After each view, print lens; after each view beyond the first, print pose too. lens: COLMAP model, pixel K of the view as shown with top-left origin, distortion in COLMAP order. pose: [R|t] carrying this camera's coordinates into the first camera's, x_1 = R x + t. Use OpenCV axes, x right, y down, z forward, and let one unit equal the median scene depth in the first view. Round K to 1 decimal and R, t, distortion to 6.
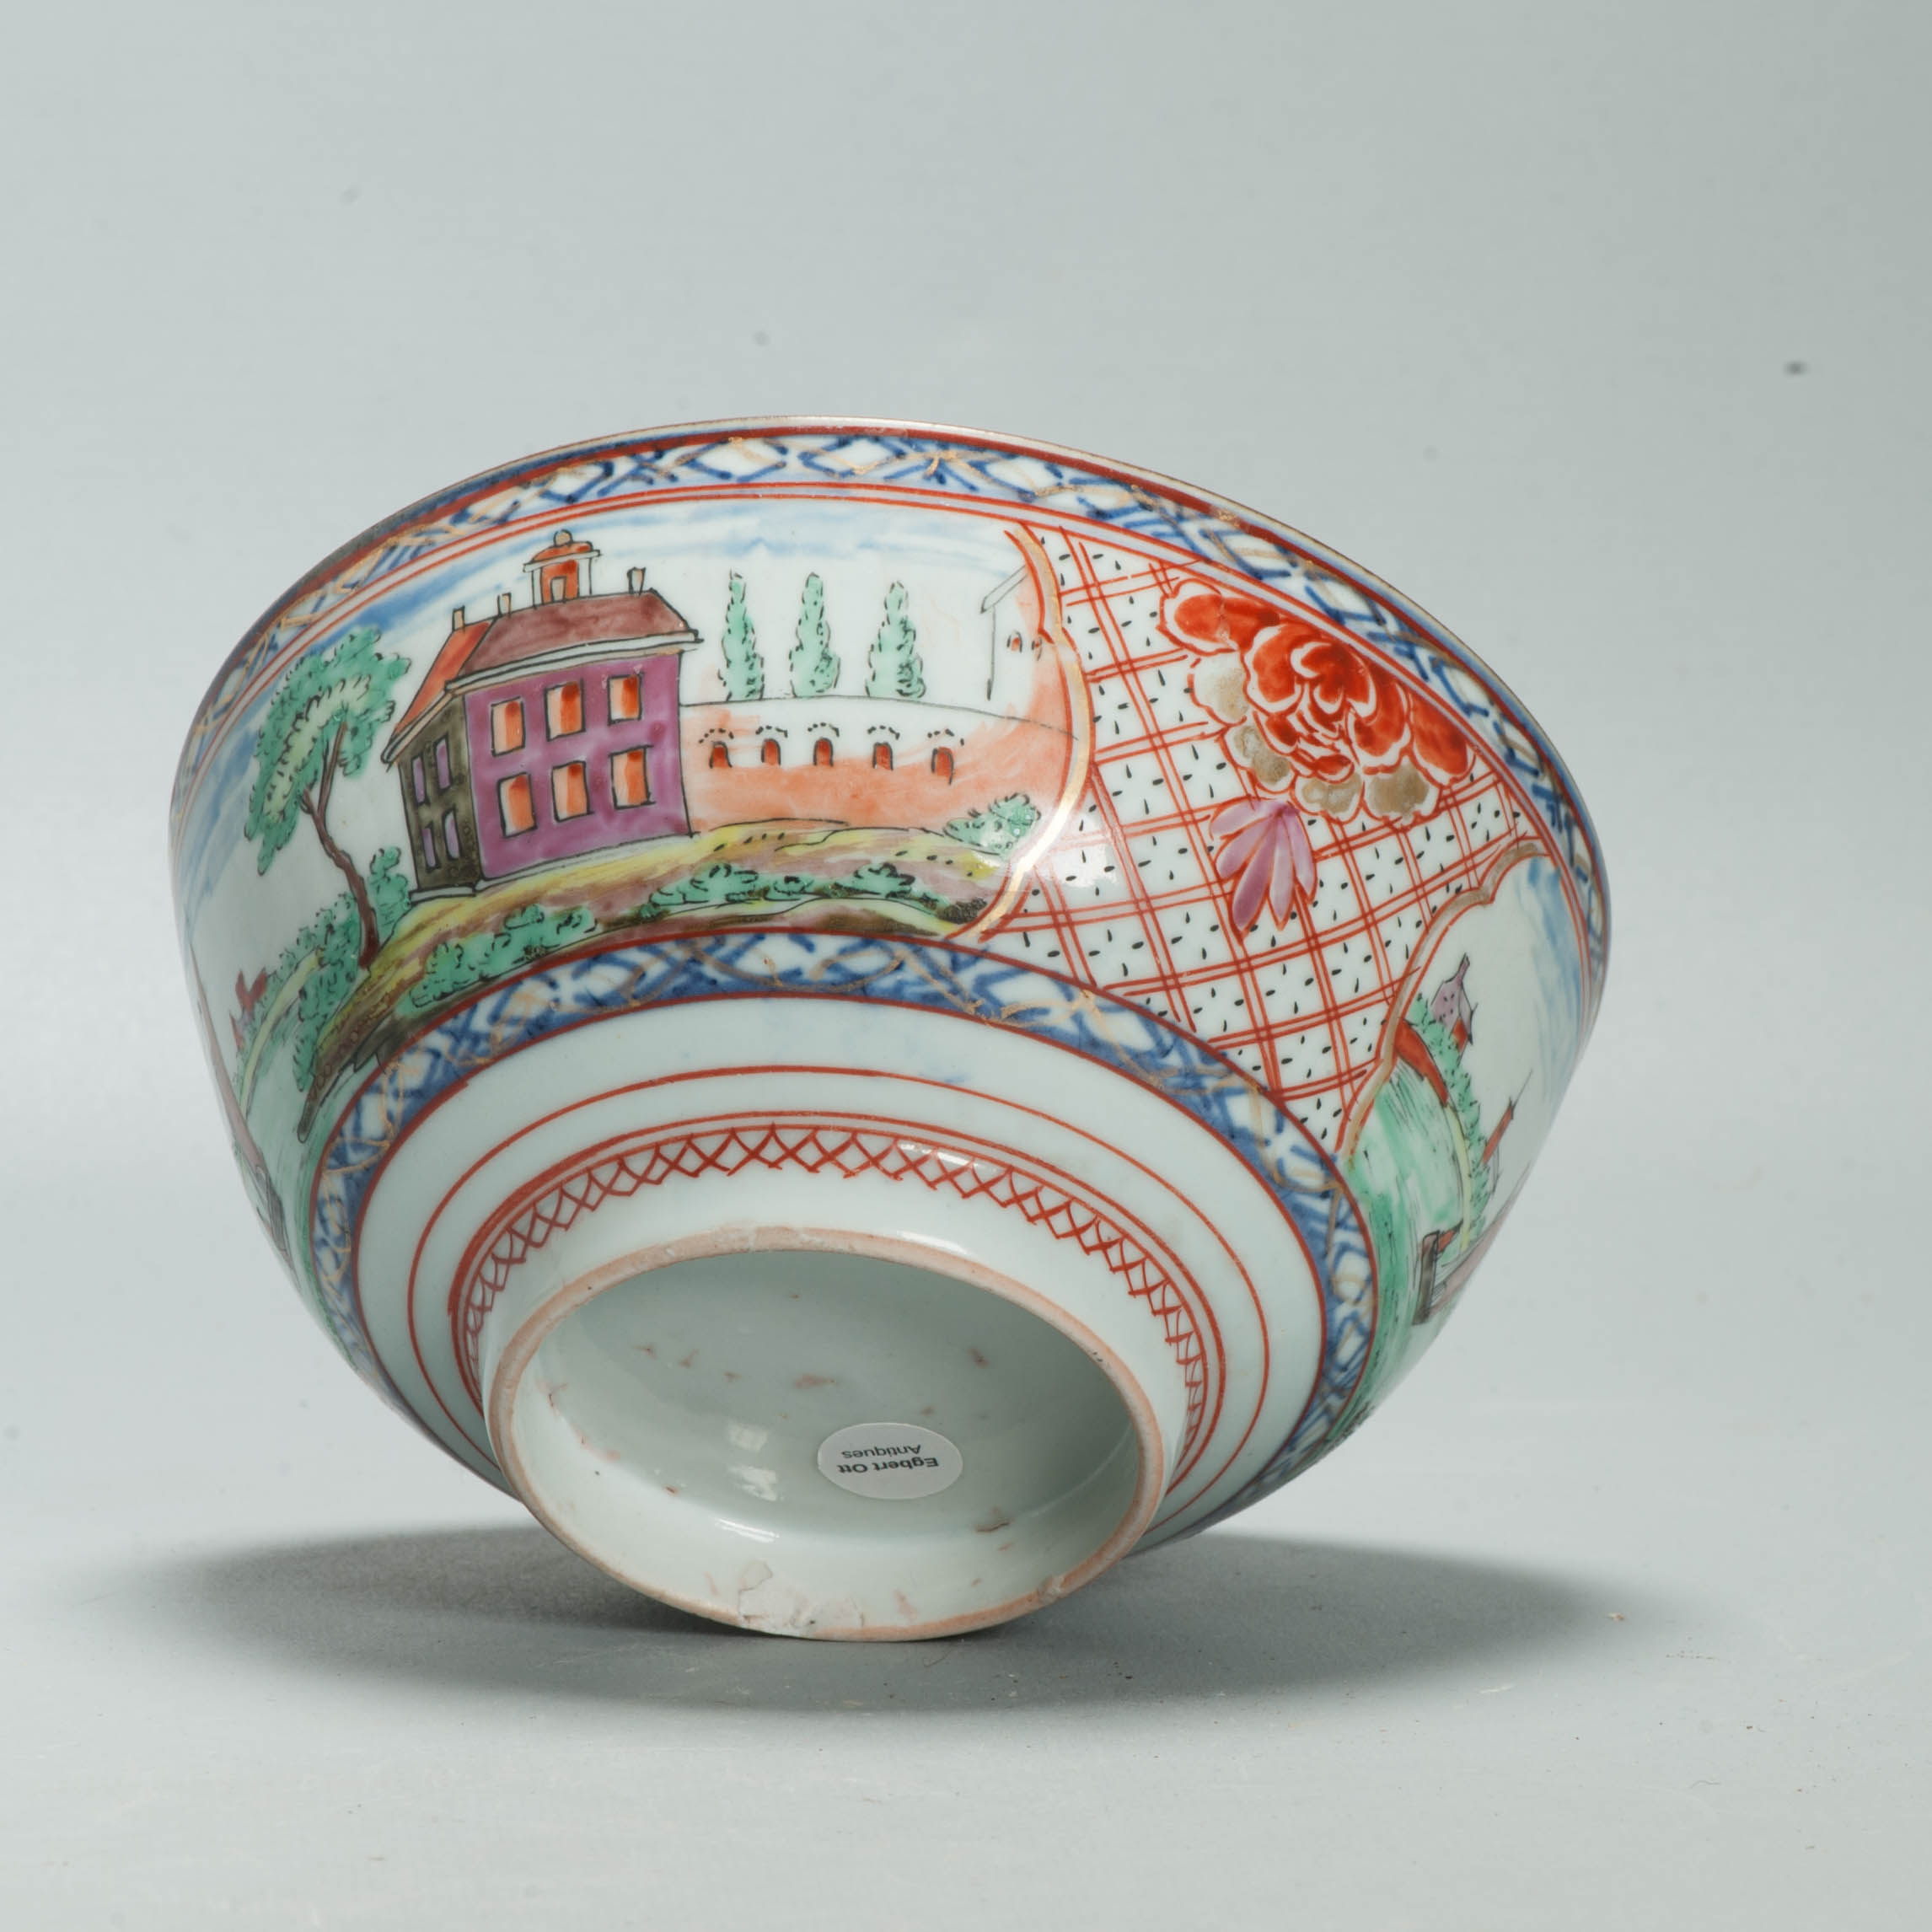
lens RADIAL K [[11438.7, 0, 1103.1], [0, 11438.7, 972.0], [0, 0, 1]] dist [-0.270733, 22.685526]
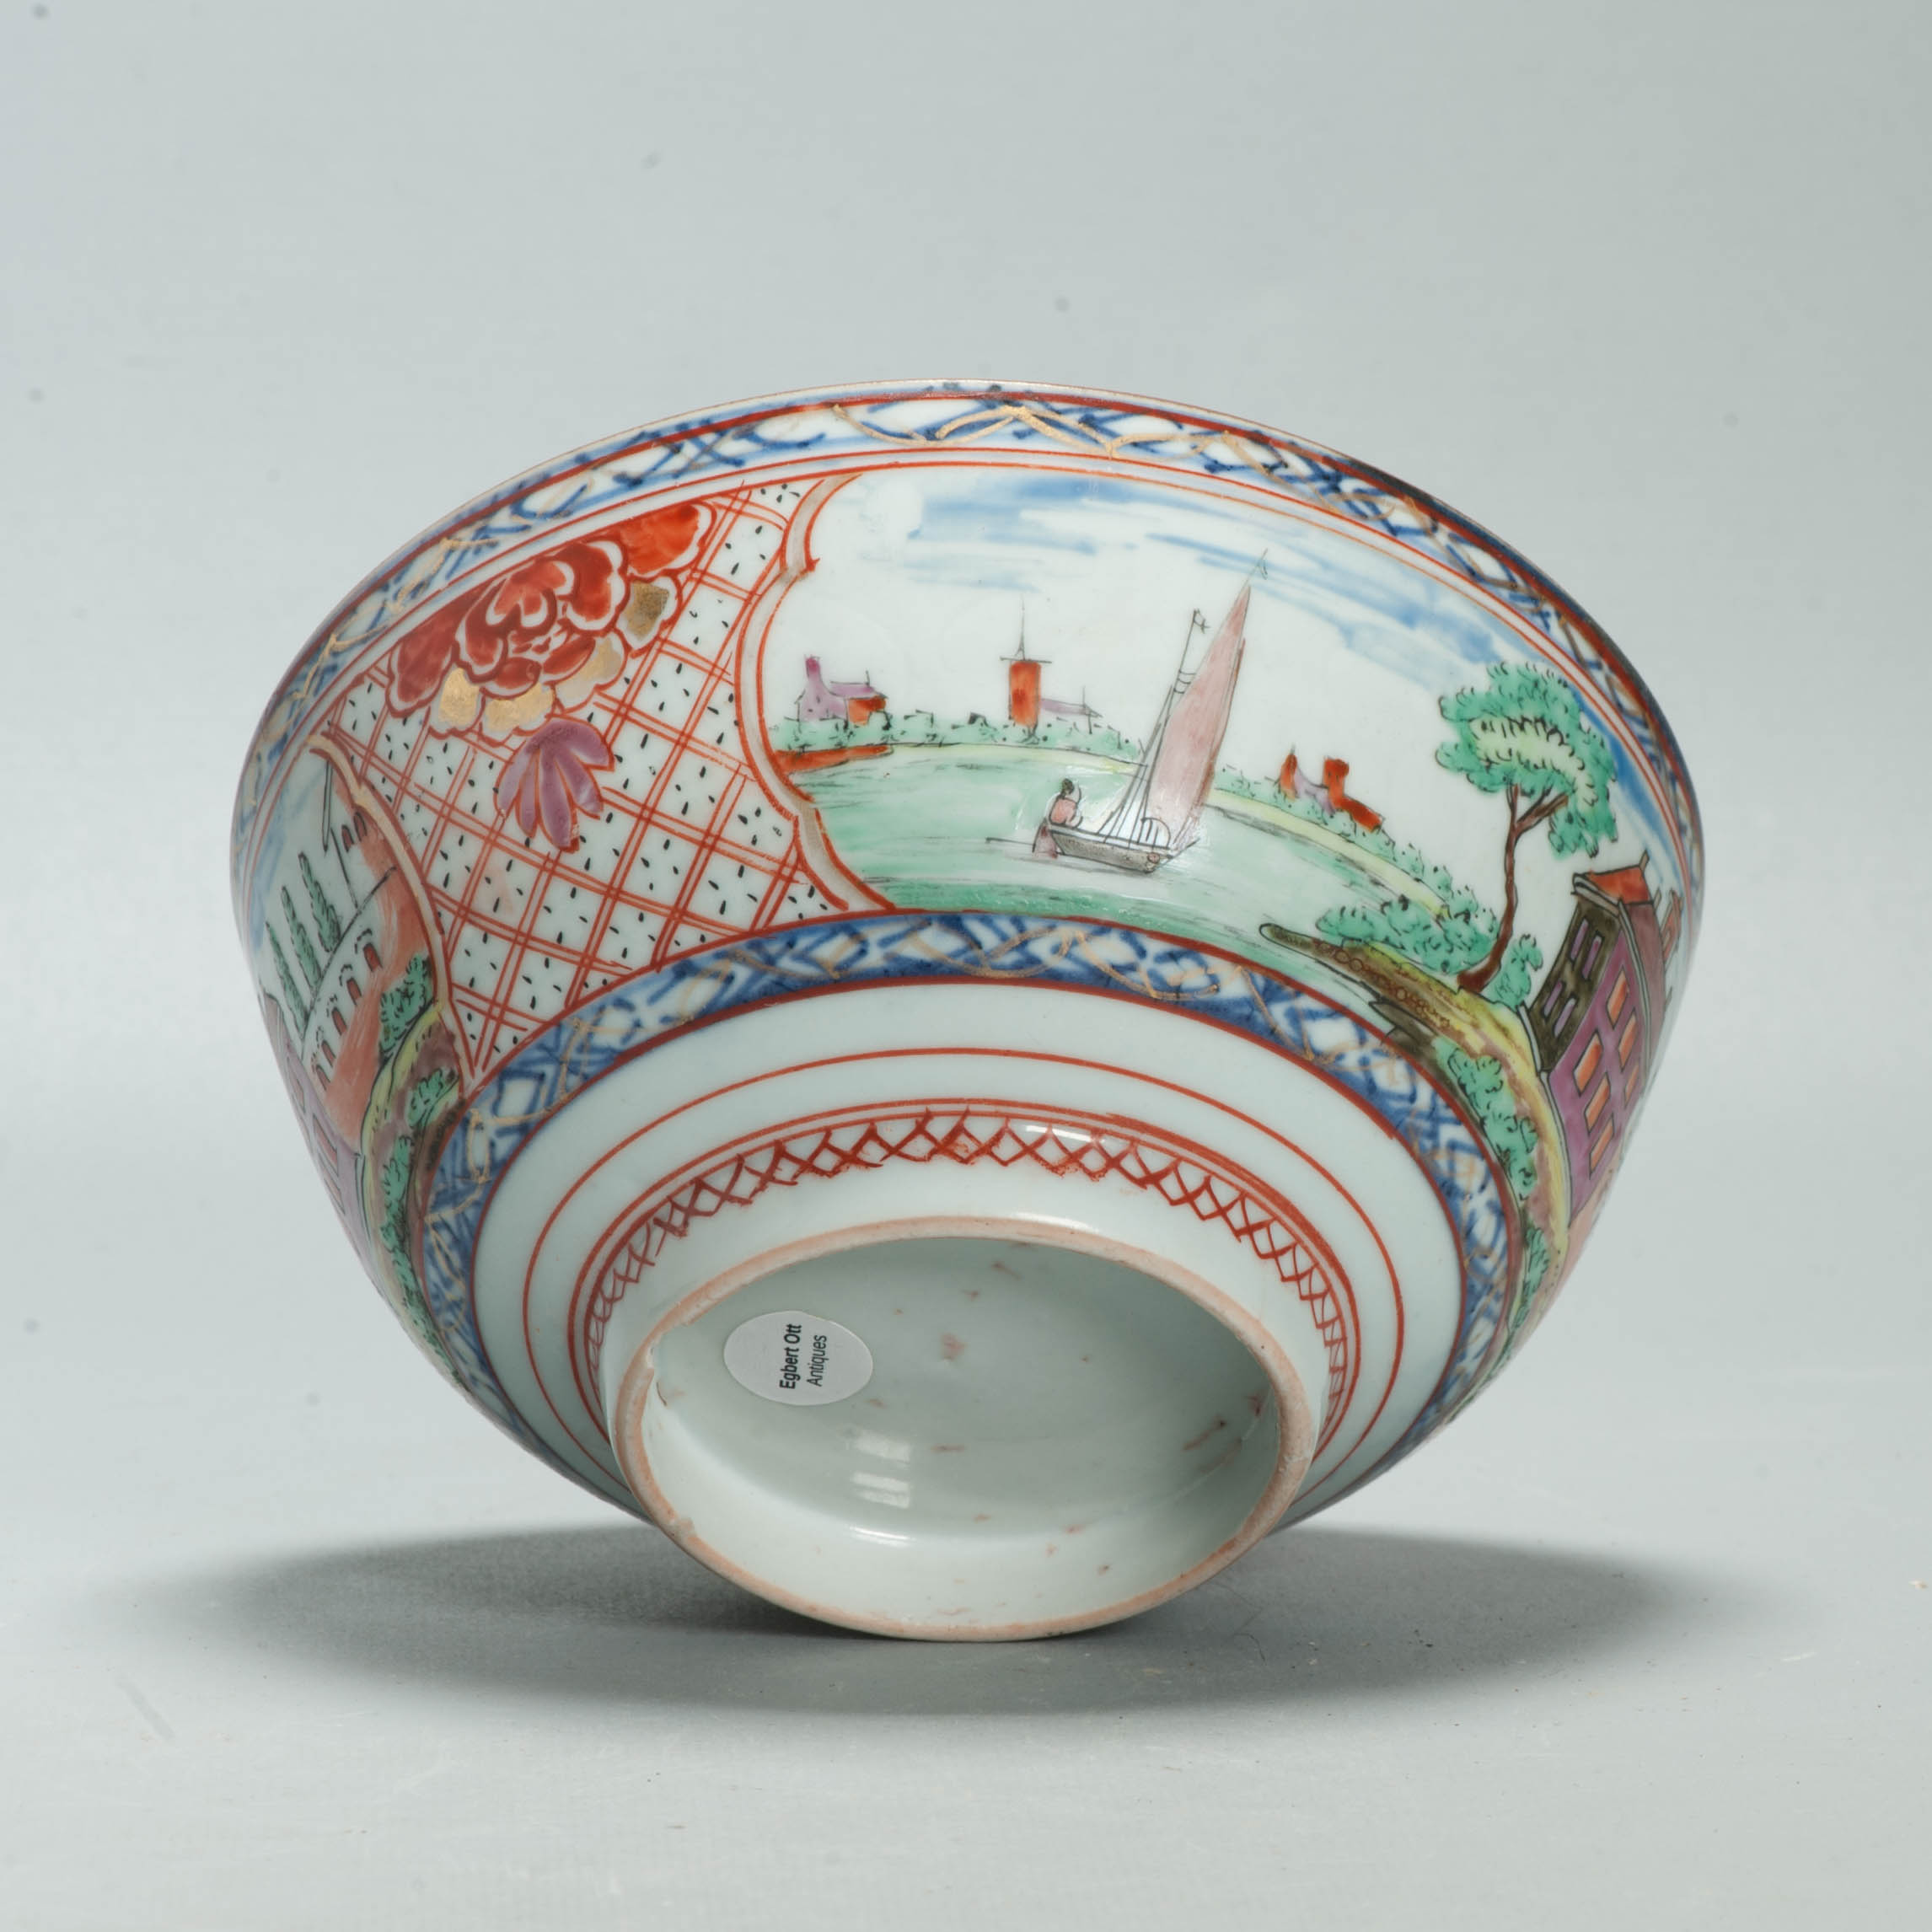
lens RADIAL K [[11438.7, 0, 1103.1], [0, 11438.7, 972.0], [0, 0, 1]] dist [-0.270733, 22.685526]
pose [[-0.291809, 0.553541, 0.780026, -0.826420], [-0.629506, 0.502846, -0.592341, 0.602997], [-0.720118, -0.663882, 0.201723, 0.832250]]
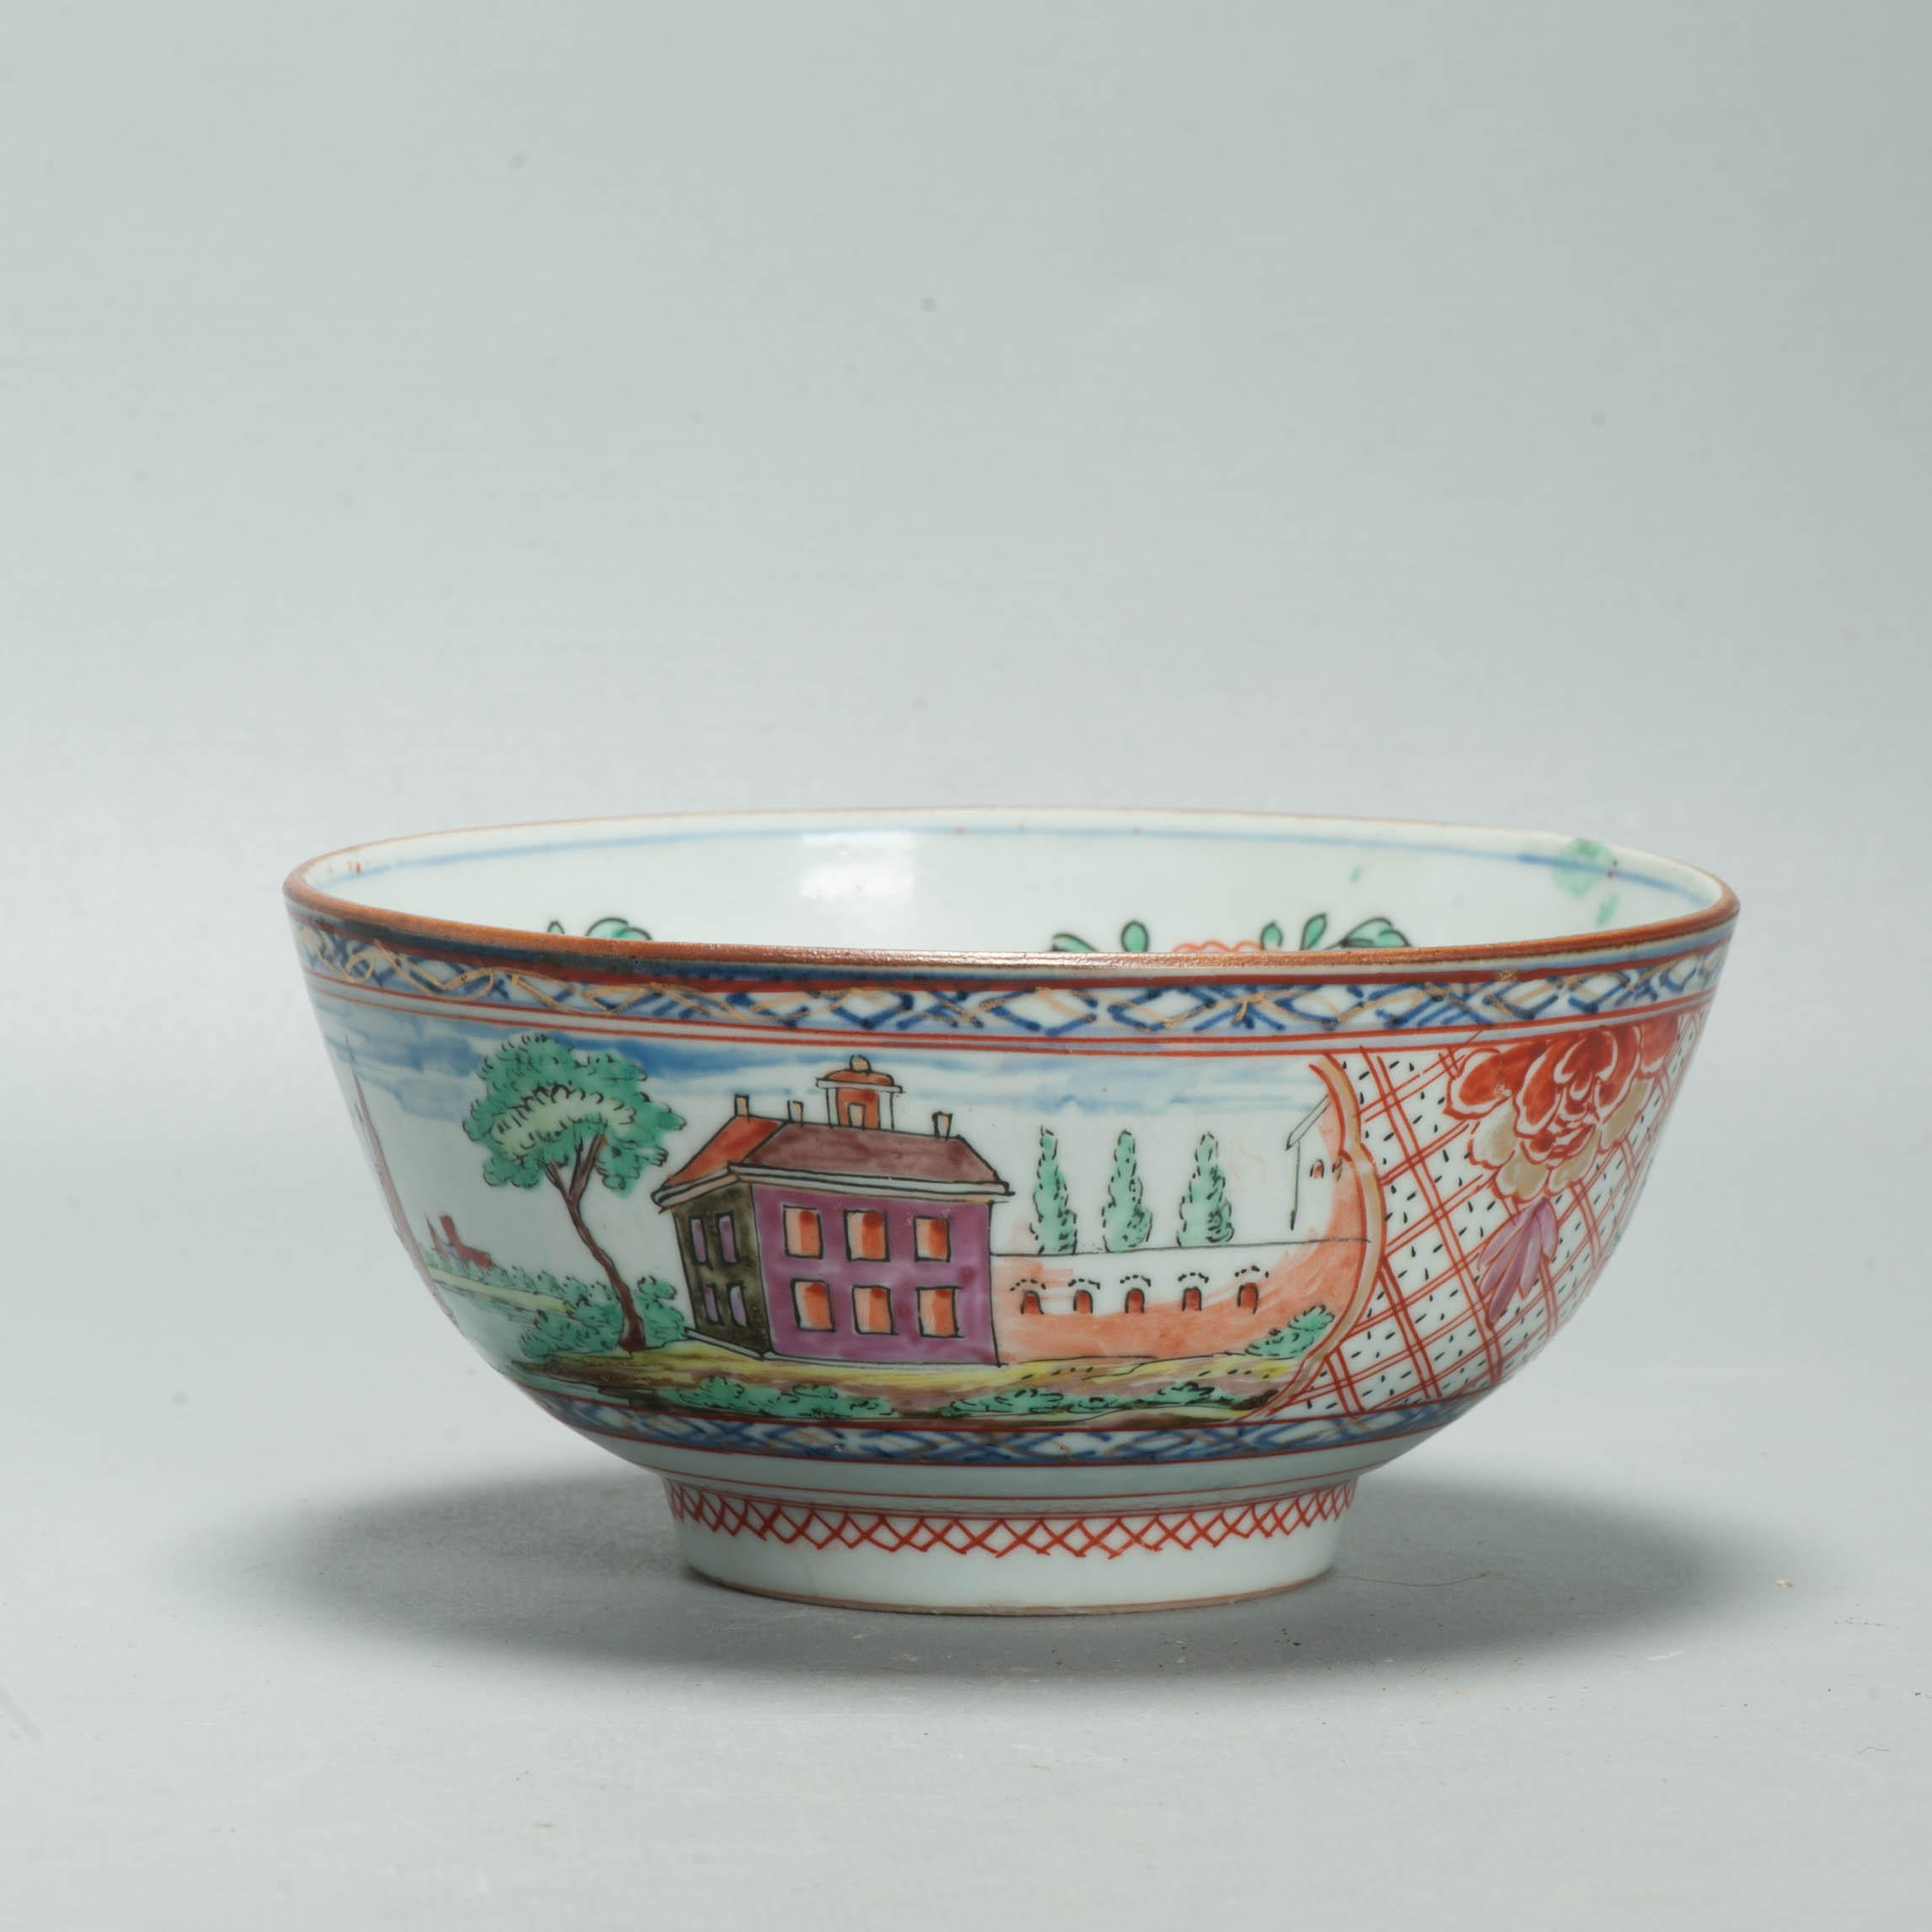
lens RADIAL K [[11438.7, 0, 1103.1], [0, 11438.7, 972.0], [0, 0, 1]] dist [-0.270733, 22.685526]
pose [[0.969213, -0.099247, 0.225337, -0.249891], [-0.094670, 0.694615, 0.713125, -0.753387], [-0.227298, -0.712503, 0.663834, 0.347373]]
